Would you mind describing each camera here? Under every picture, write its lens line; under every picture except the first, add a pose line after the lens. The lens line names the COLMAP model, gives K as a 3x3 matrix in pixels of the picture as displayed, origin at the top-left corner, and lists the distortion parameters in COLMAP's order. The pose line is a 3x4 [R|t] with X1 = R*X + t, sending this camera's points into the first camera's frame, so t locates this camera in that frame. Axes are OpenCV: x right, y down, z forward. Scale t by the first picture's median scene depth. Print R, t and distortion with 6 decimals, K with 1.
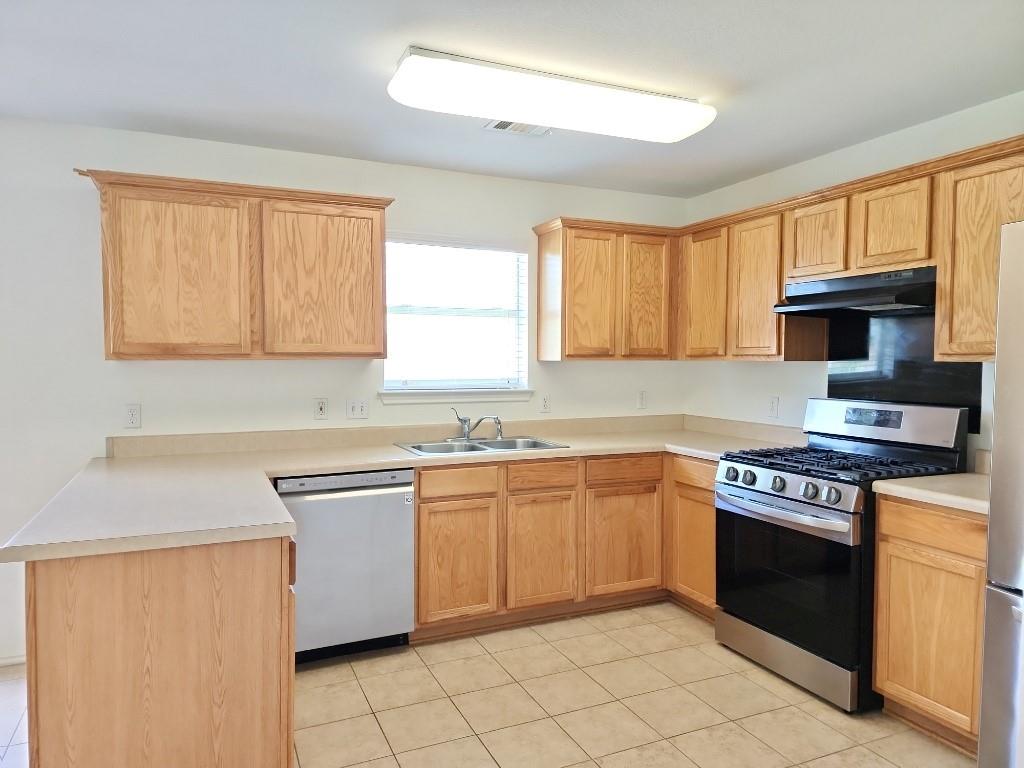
lens RADIAL K [[683.7, 0, 512.0], [0, 683.7, 384.0], [0, 0, 1]] dist [0.111994, -0.091595]
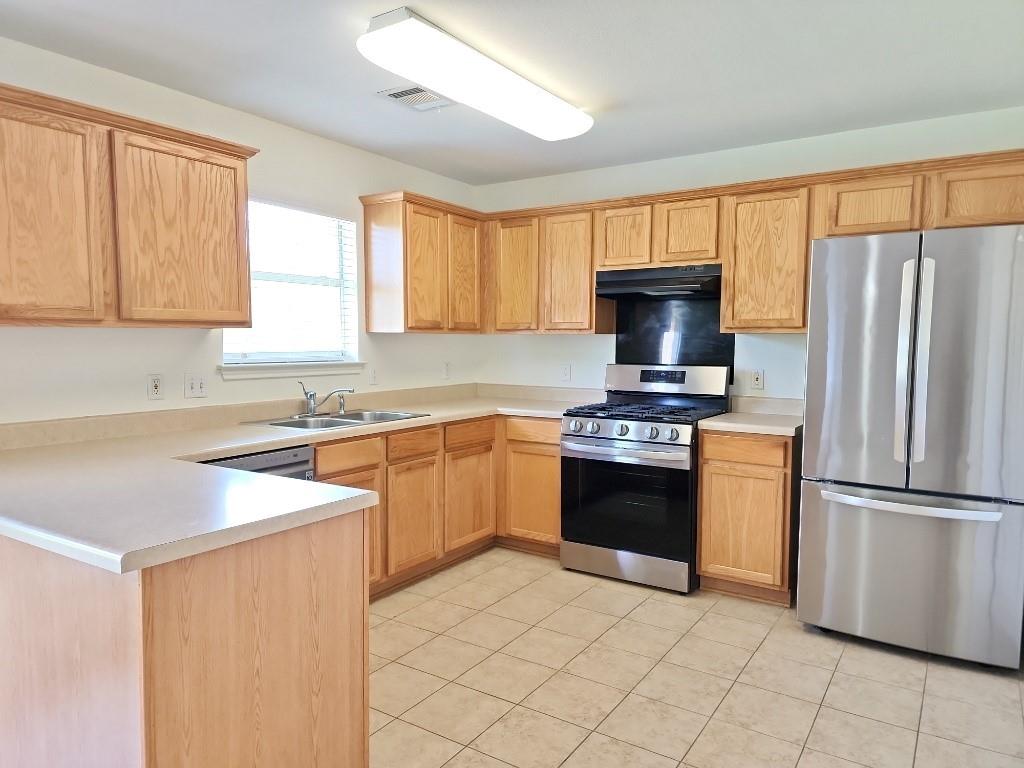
lens RADIAL K [[683.7, 0, 512.0], [0, 683.7, 384.0], [0, 0, 1]] dist [0.111994, -0.091595]
pose [[0.846499, -0.034363, 0.531279, -0.398386], [0.017738, 0.999181, 0.036365, 0.009803], [-0.532094, -0.021359, 0.846416, 0.050880]]
